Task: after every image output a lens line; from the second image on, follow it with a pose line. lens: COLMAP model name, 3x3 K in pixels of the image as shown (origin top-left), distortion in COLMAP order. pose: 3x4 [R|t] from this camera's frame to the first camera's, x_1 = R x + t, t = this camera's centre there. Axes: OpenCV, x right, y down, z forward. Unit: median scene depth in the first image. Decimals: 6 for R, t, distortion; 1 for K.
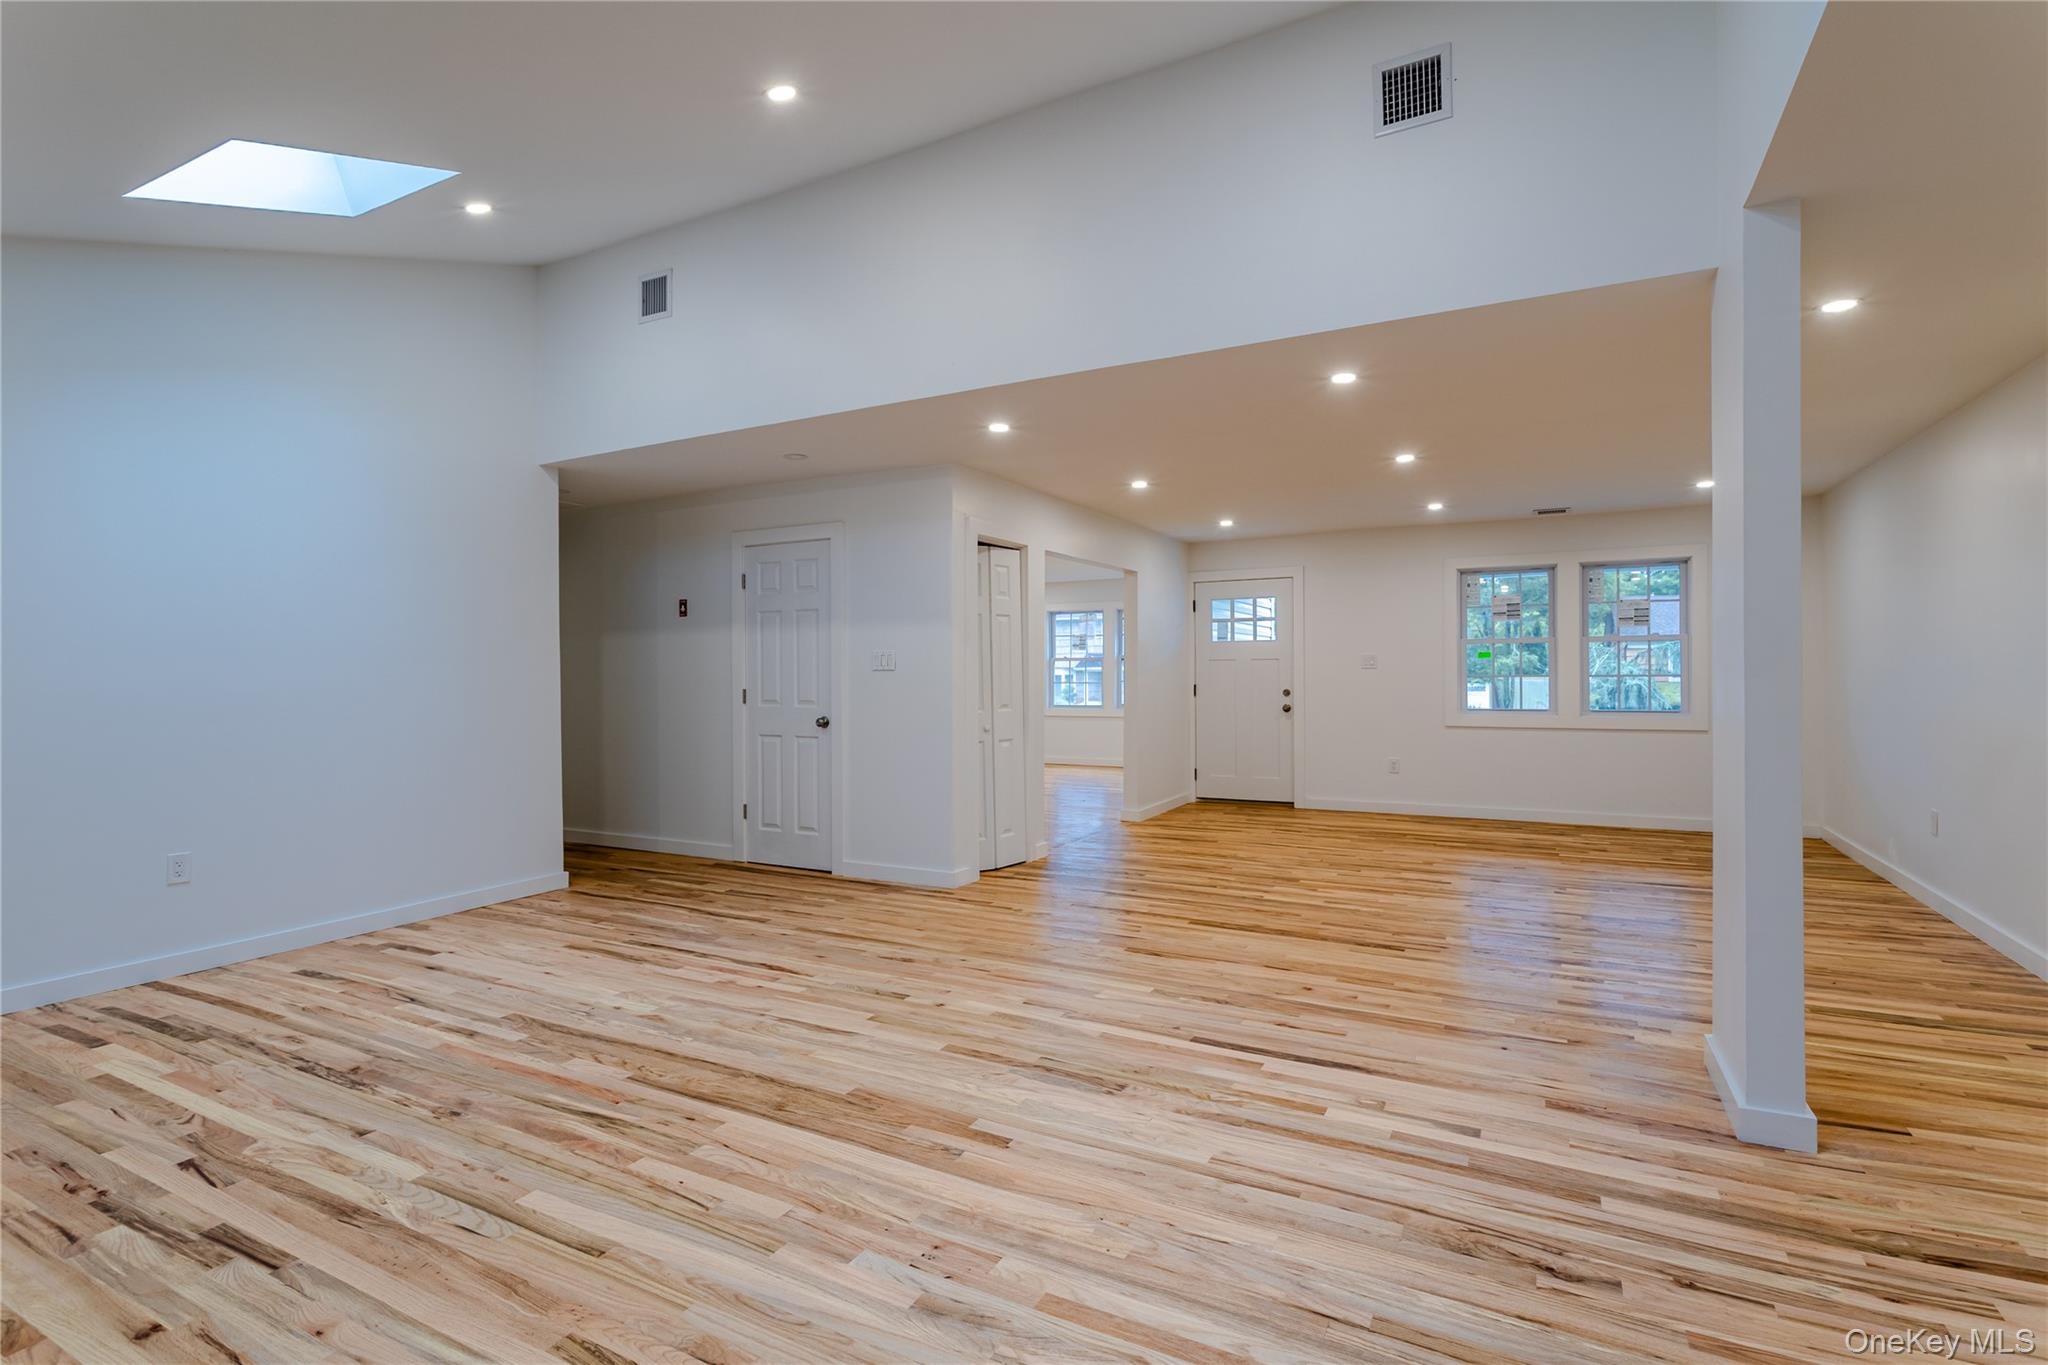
lens RADIAL K [[979.0, 0, 1028.4], [0, 979.0, 681.0], [0, 0, 1]] dist [0.001193, -0.000661]
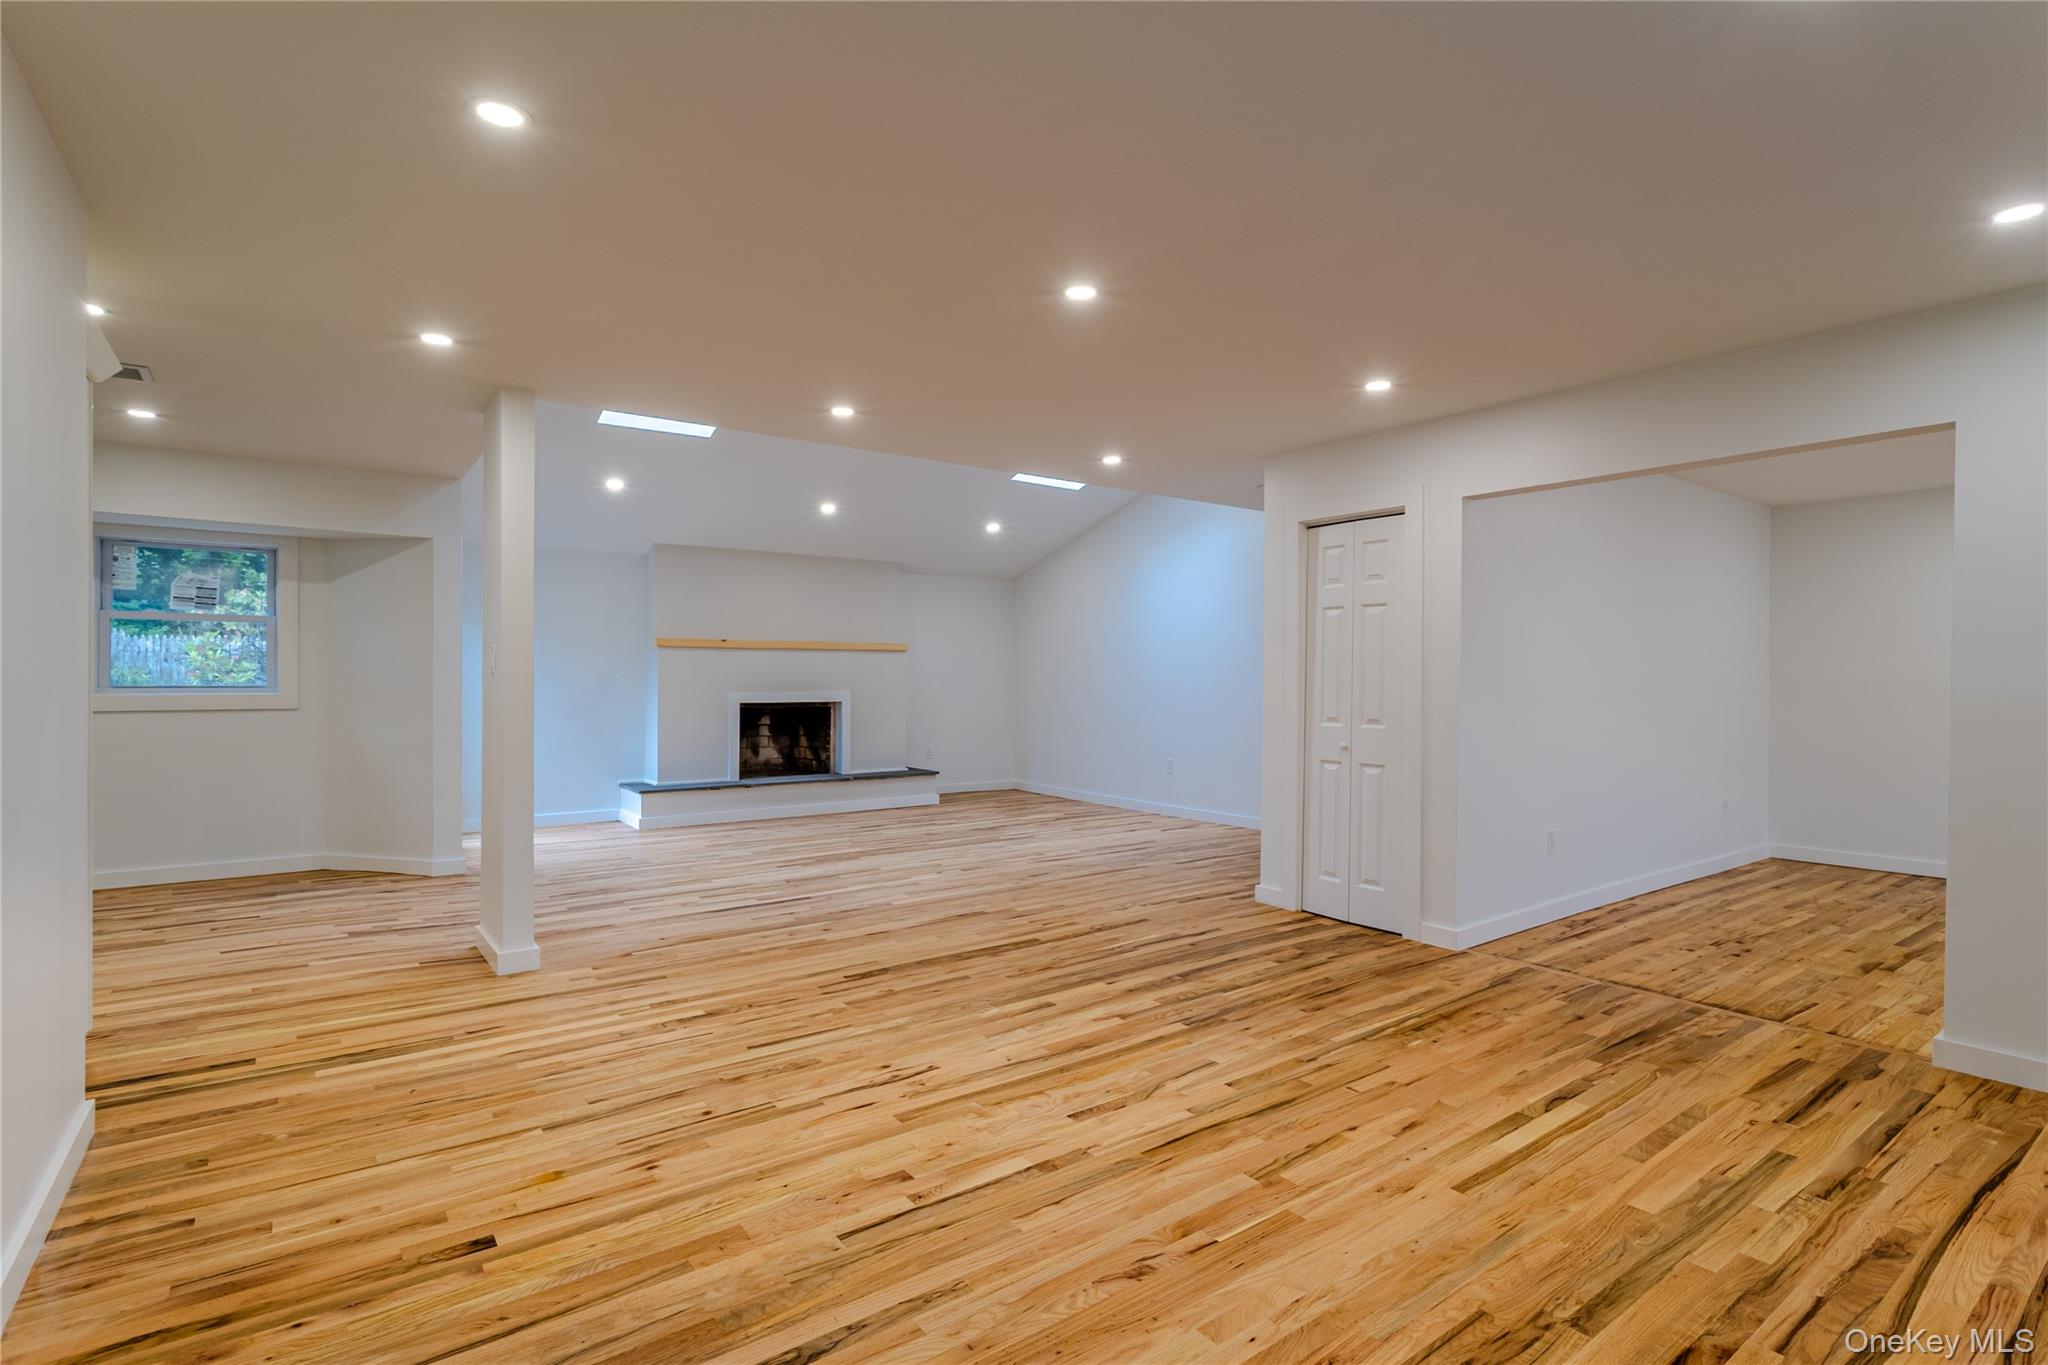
lens RADIAL K [[979.0, 0, 1026.0], [0, 979.0, 680.9], [0, 0, 1]] dist [0.001193, -0.000661]
pose [[-0.434913, 0.004693, -0.900460, 1.303373], [-0.000575, 0.999985, 0.005489, -0.016920], [0.900472, 0.002905, -0.434904, 1.767771]]
